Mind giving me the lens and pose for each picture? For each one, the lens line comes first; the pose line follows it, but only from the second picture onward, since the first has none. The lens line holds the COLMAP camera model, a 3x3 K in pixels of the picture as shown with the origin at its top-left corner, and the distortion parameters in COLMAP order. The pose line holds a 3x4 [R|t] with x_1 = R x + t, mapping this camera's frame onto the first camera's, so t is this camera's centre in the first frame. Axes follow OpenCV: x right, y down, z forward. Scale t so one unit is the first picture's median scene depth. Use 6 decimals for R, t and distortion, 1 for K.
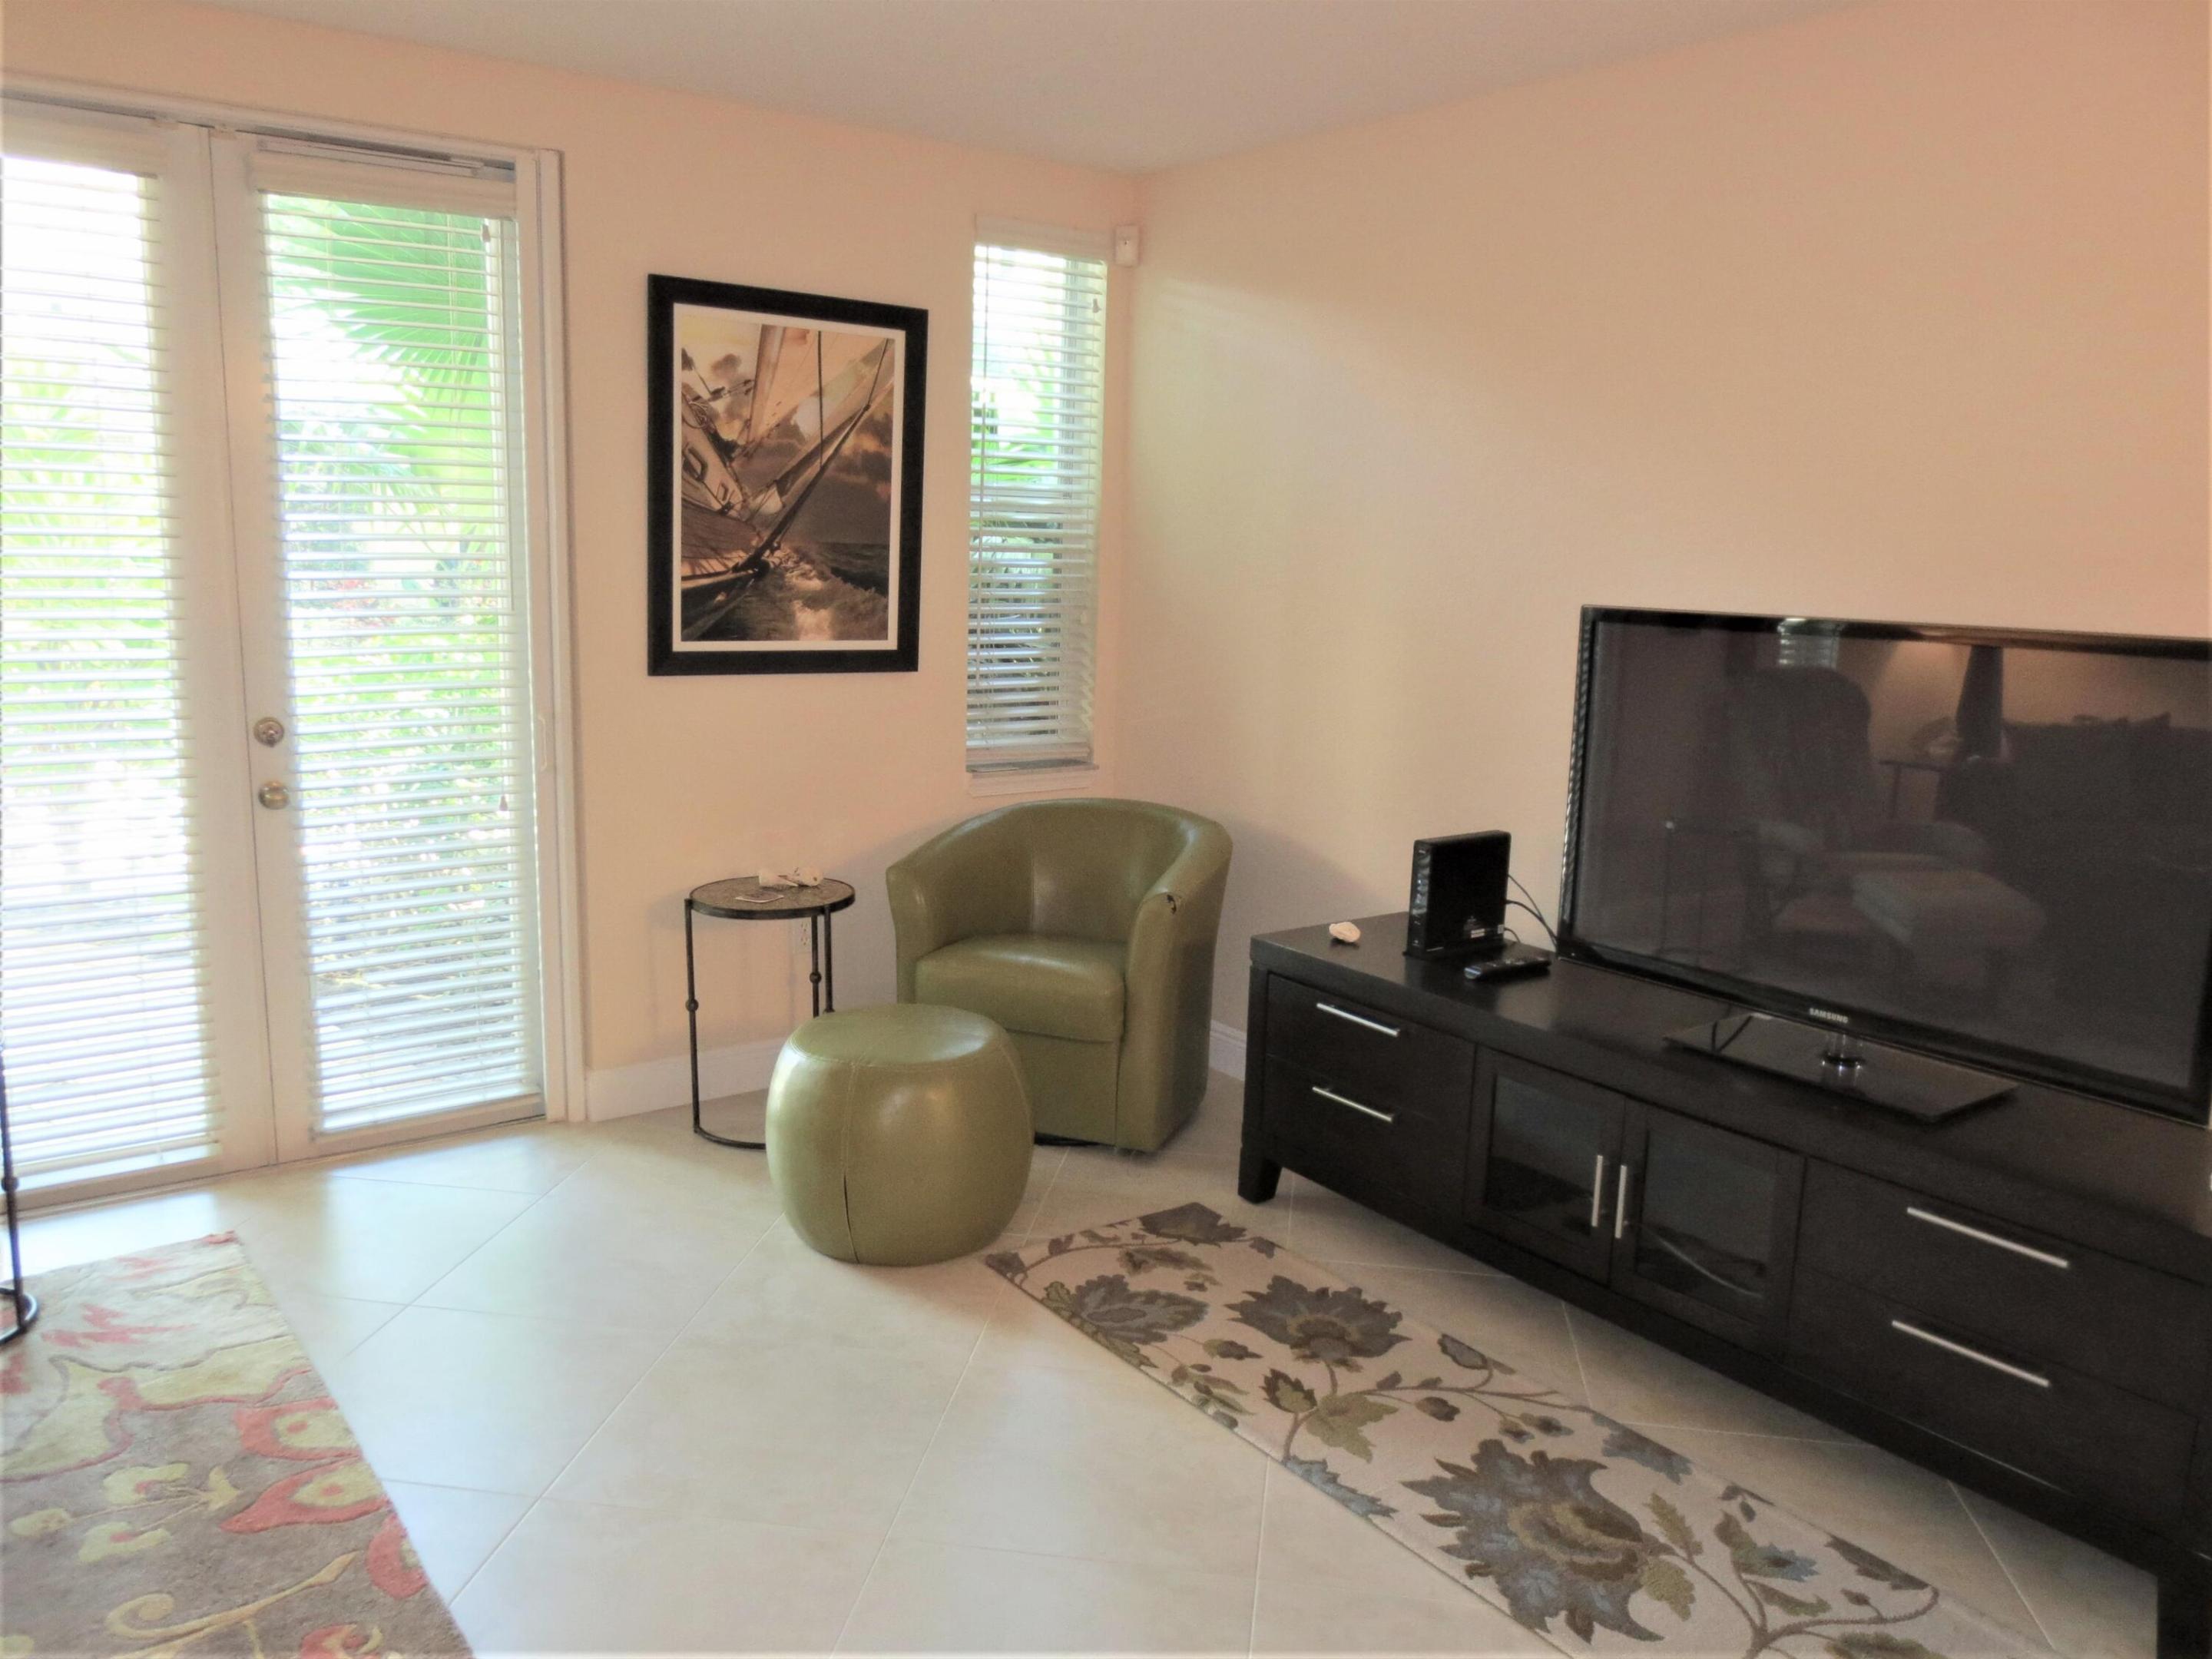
lens RADIAL K [[1636.9, 0, 1106.0], [0, 1636.9, 829.5], [0, 0, 1]] dist [-0.047392, 0.038769]
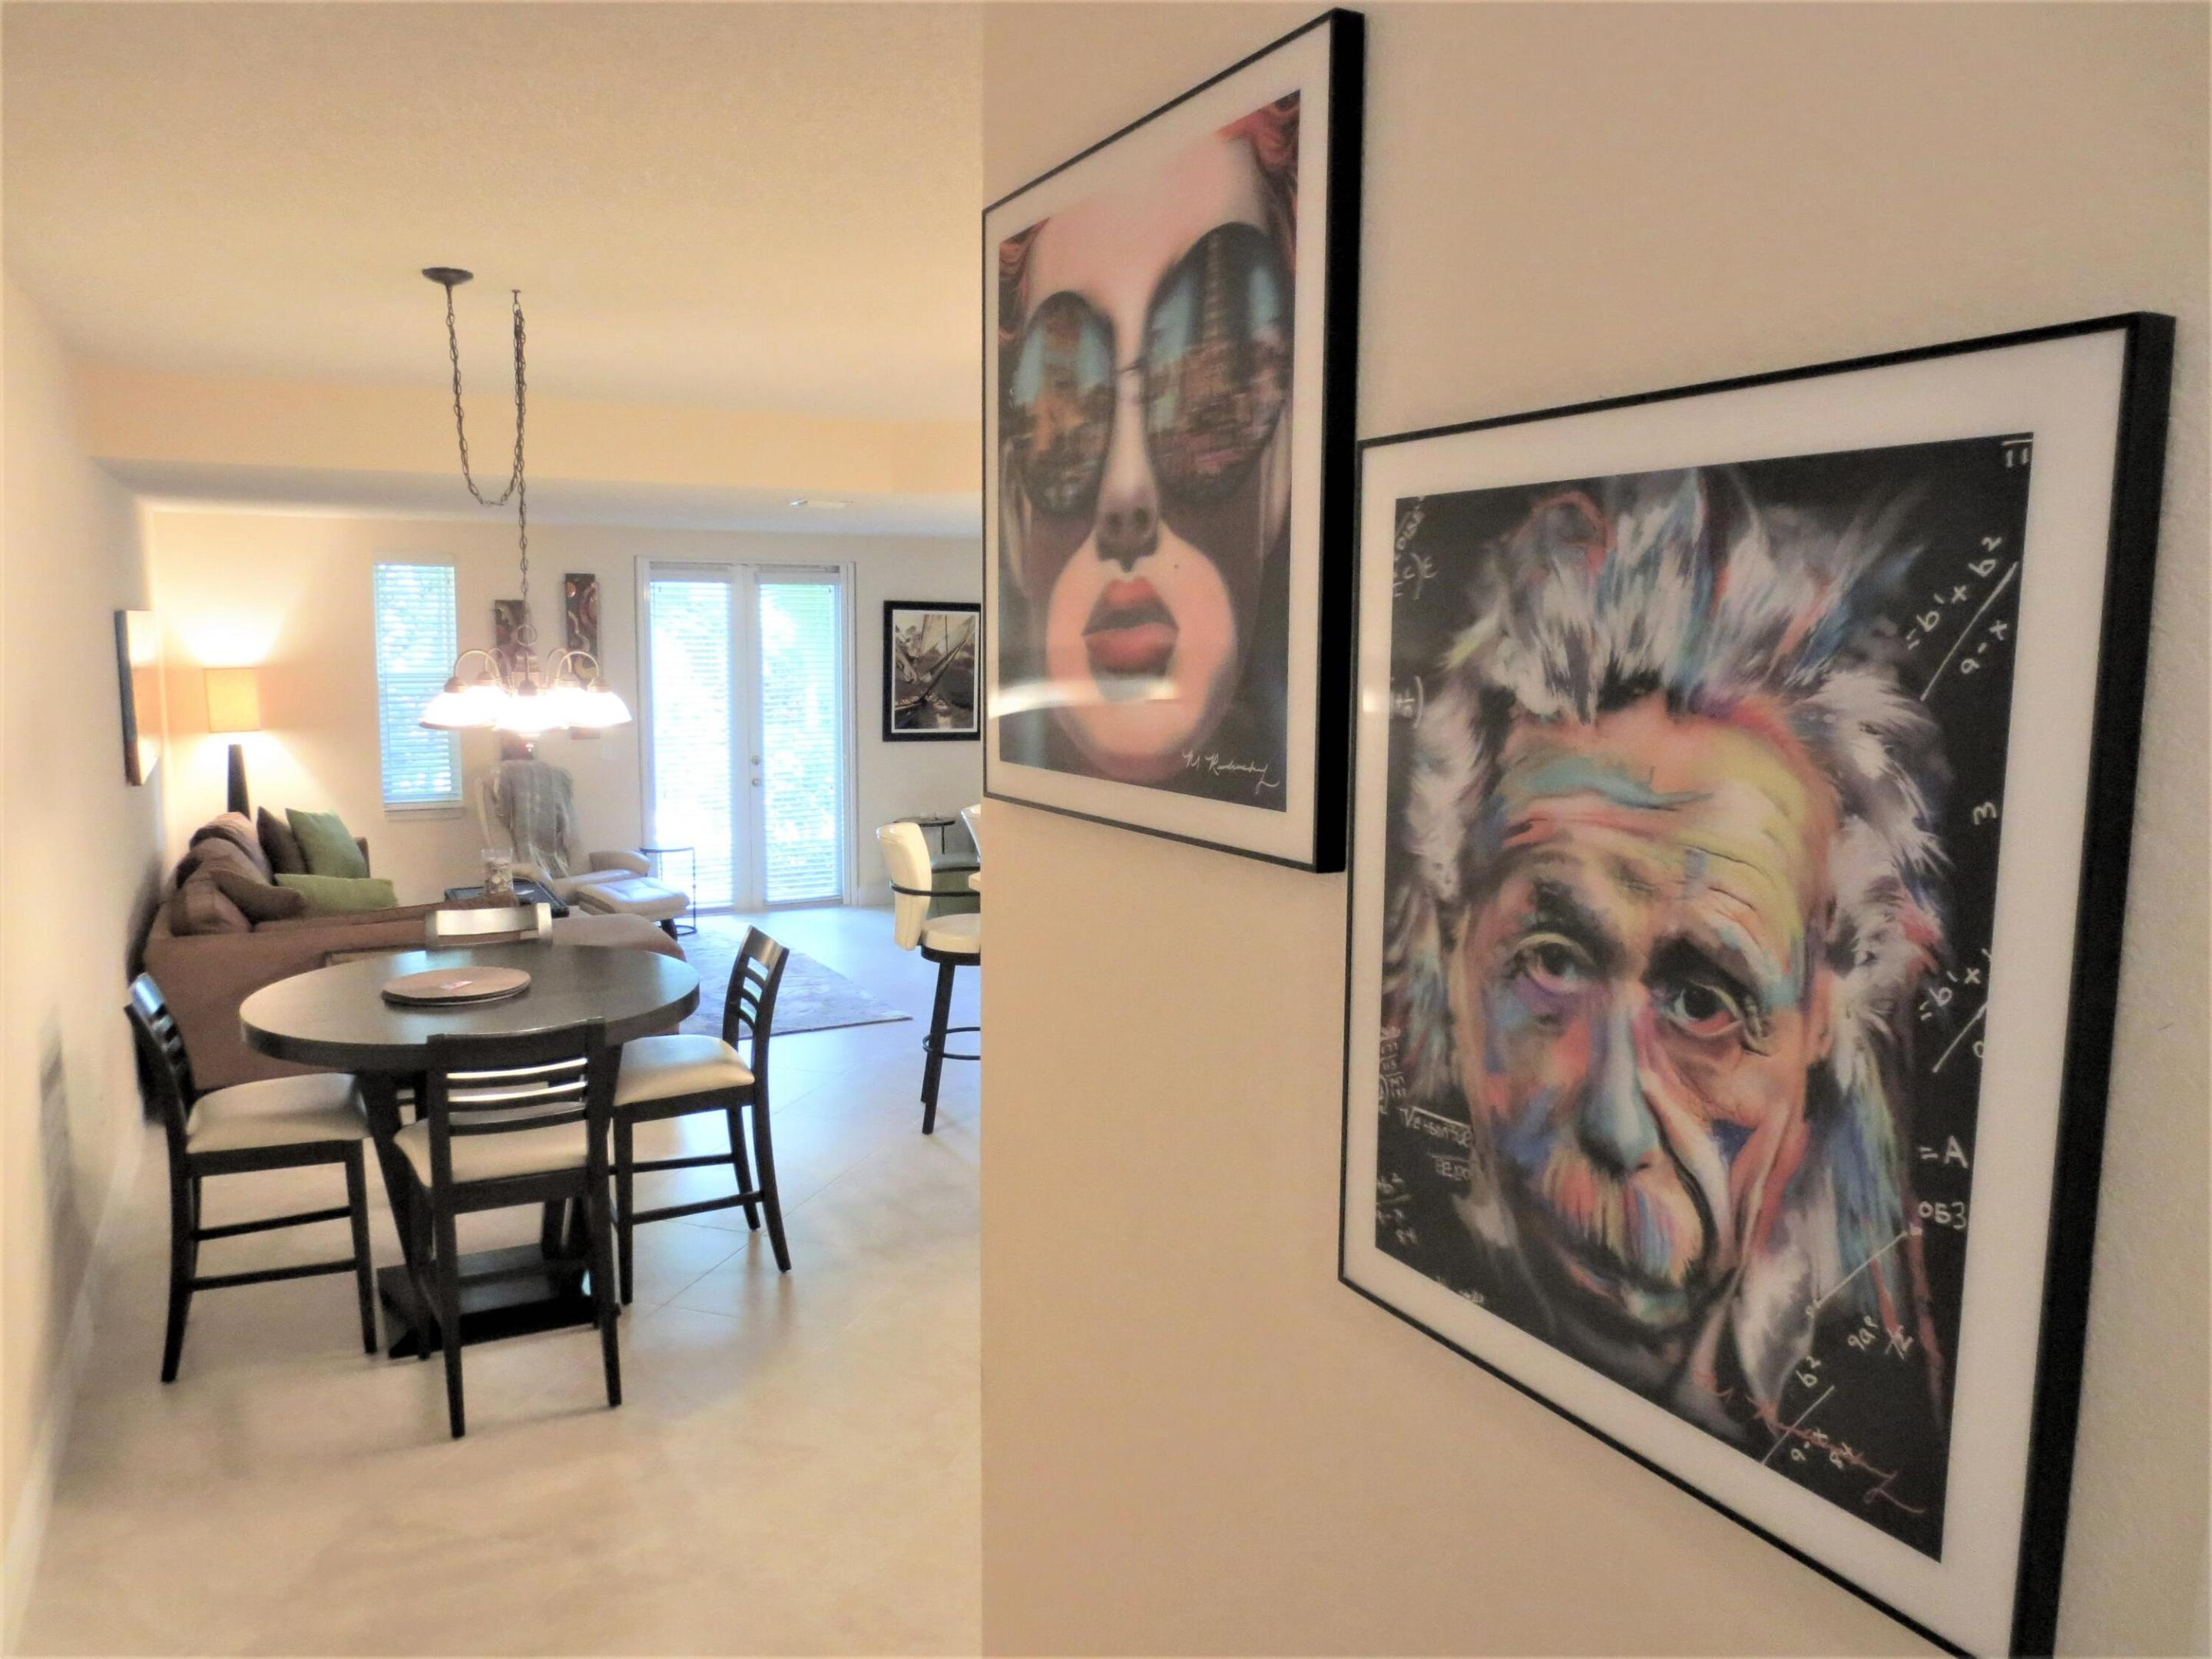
lens RADIAL K [[1528.9, 0, 1108.6], [0, 1528.9, 816.2], [0, 0, 1]] dist [-0.044622, 0.003213]
pose [[0.988742, -0.000672, -0.149626, 0.475424], [-0.008544, 0.998105, -0.060943, 0.182935], [0.149383, 0.061535, 0.986863, -1.460237]]
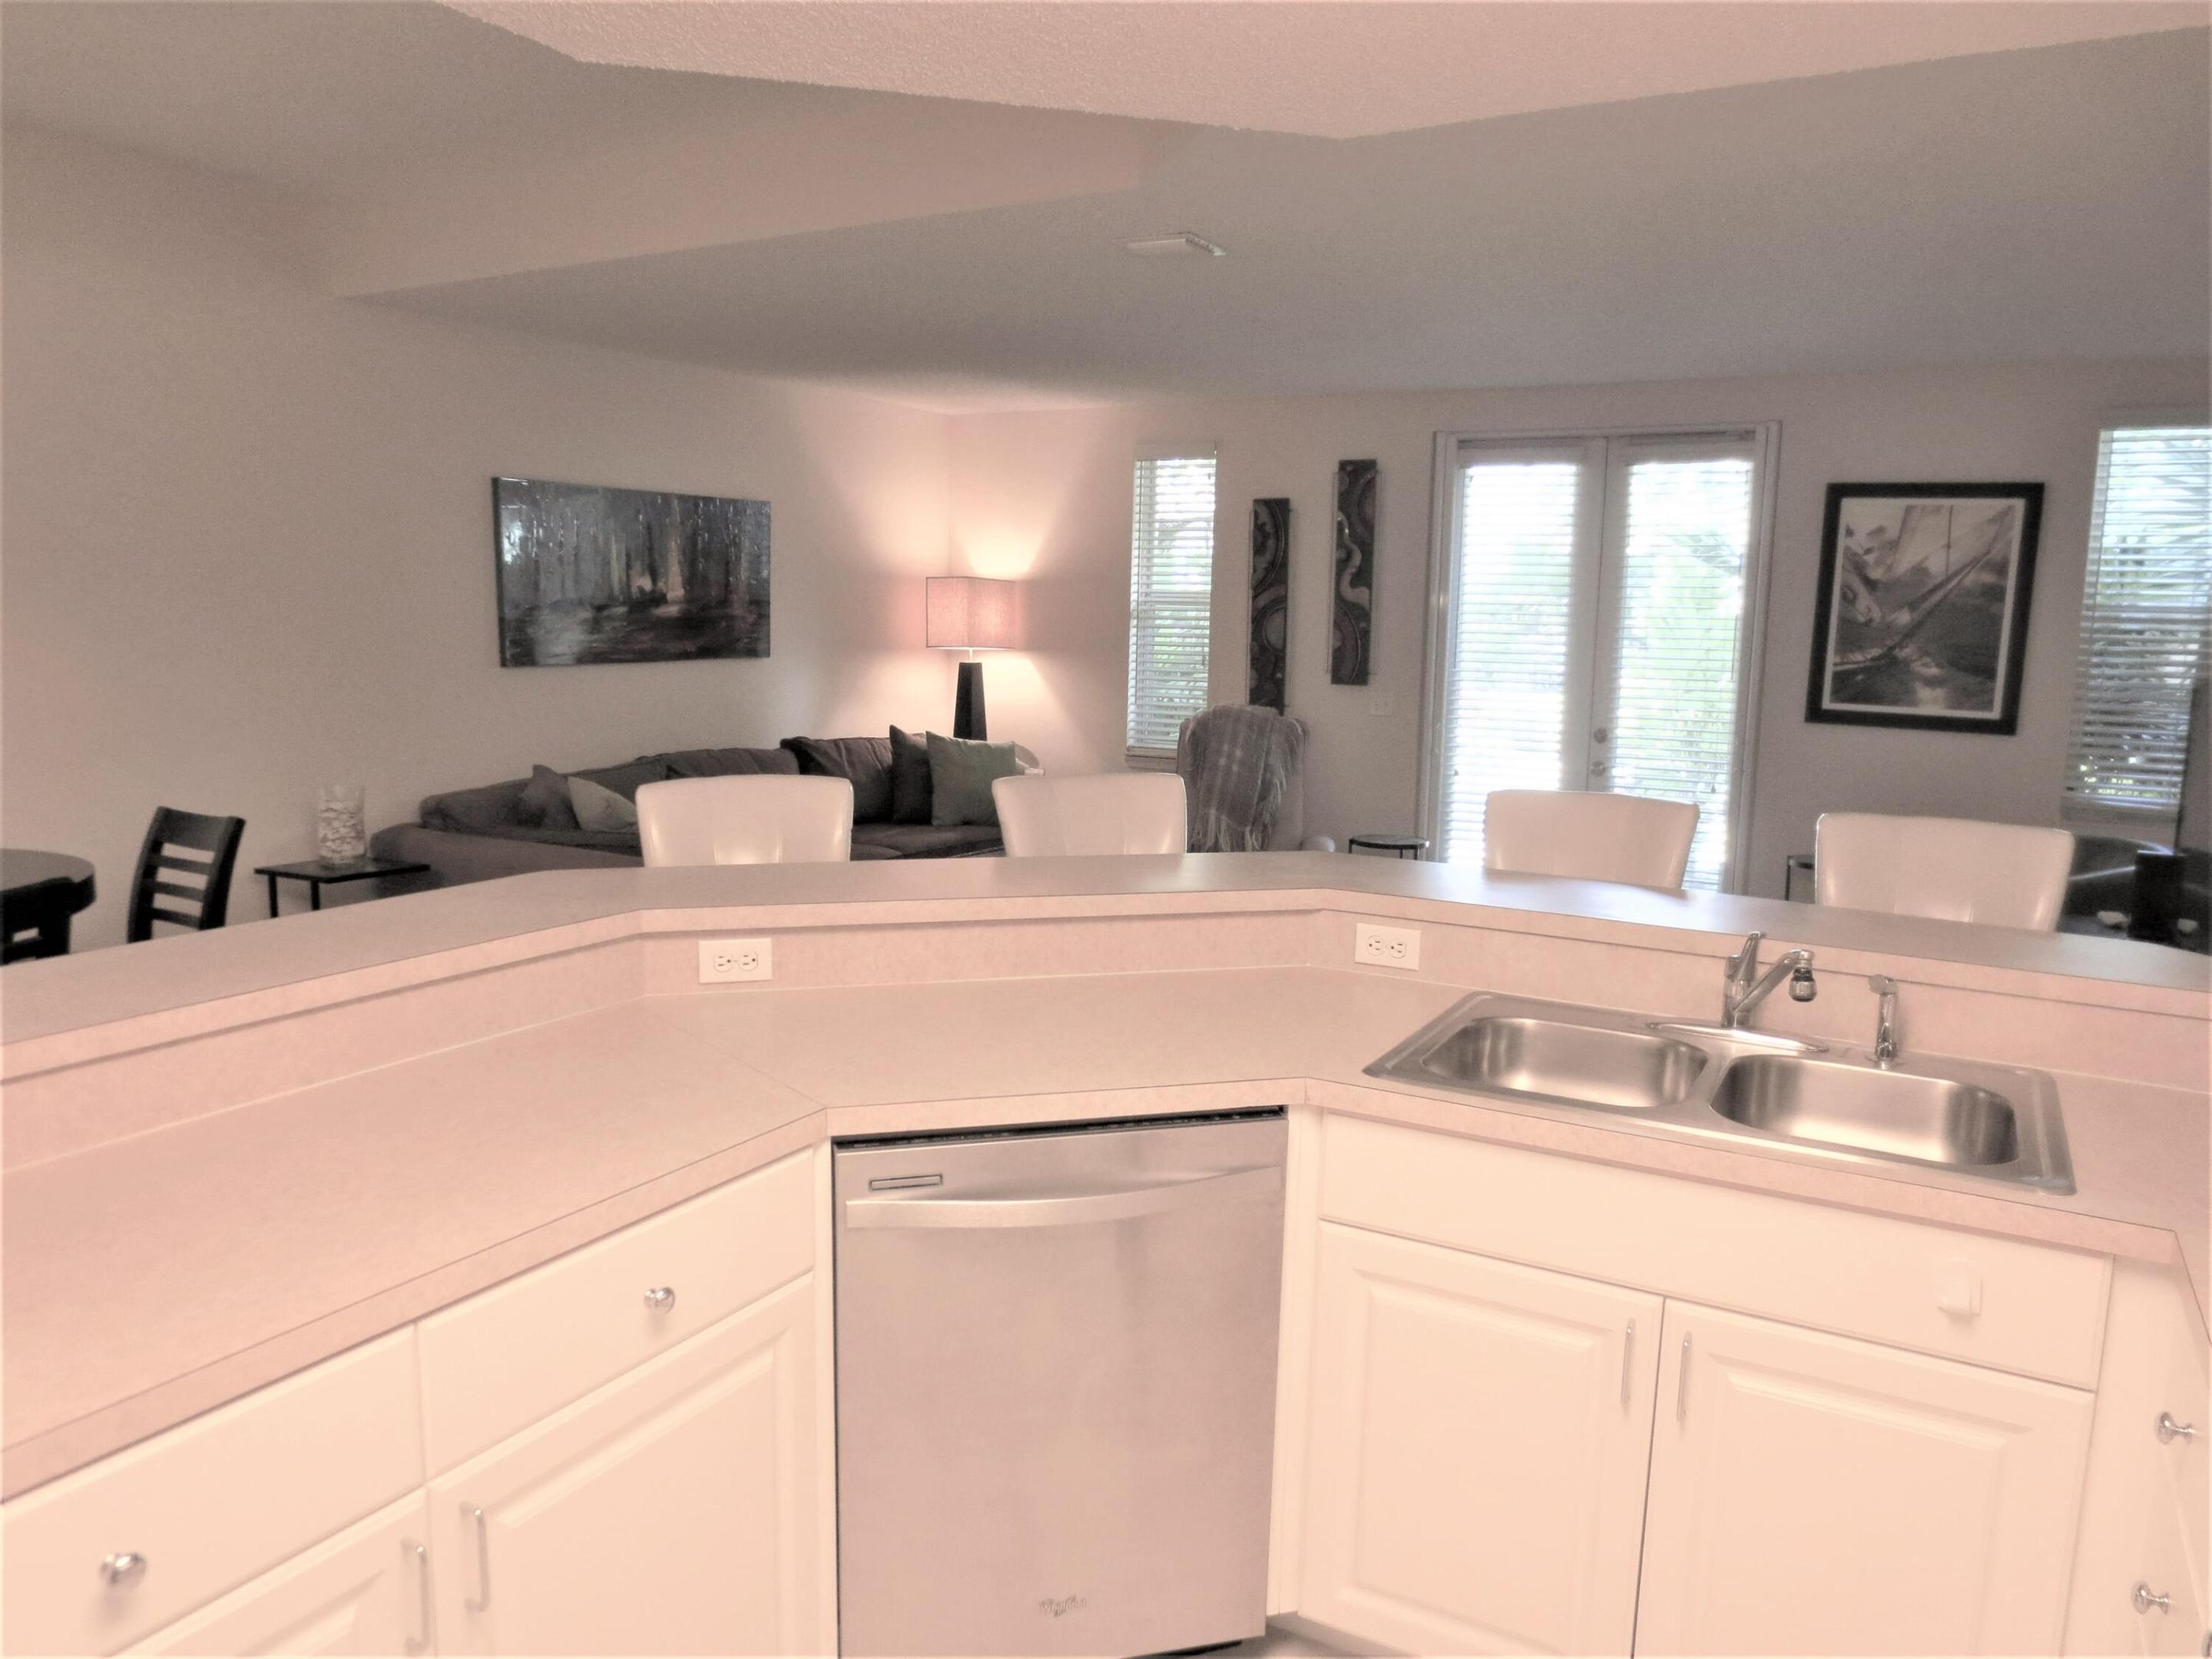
lens RADIAL K [[1565.2, 0, 1102.5], [0, 1565.2, 800.6], [0, 0, 1]] dist [-0.029884, 0.003048]
pose [[0.406291, 0.092042, -0.909096, 0.844046], [-0.172117, 0.984813, 0.022786, 0.068187], [0.897387, 0.147213, 0.415963, -0.270806]]
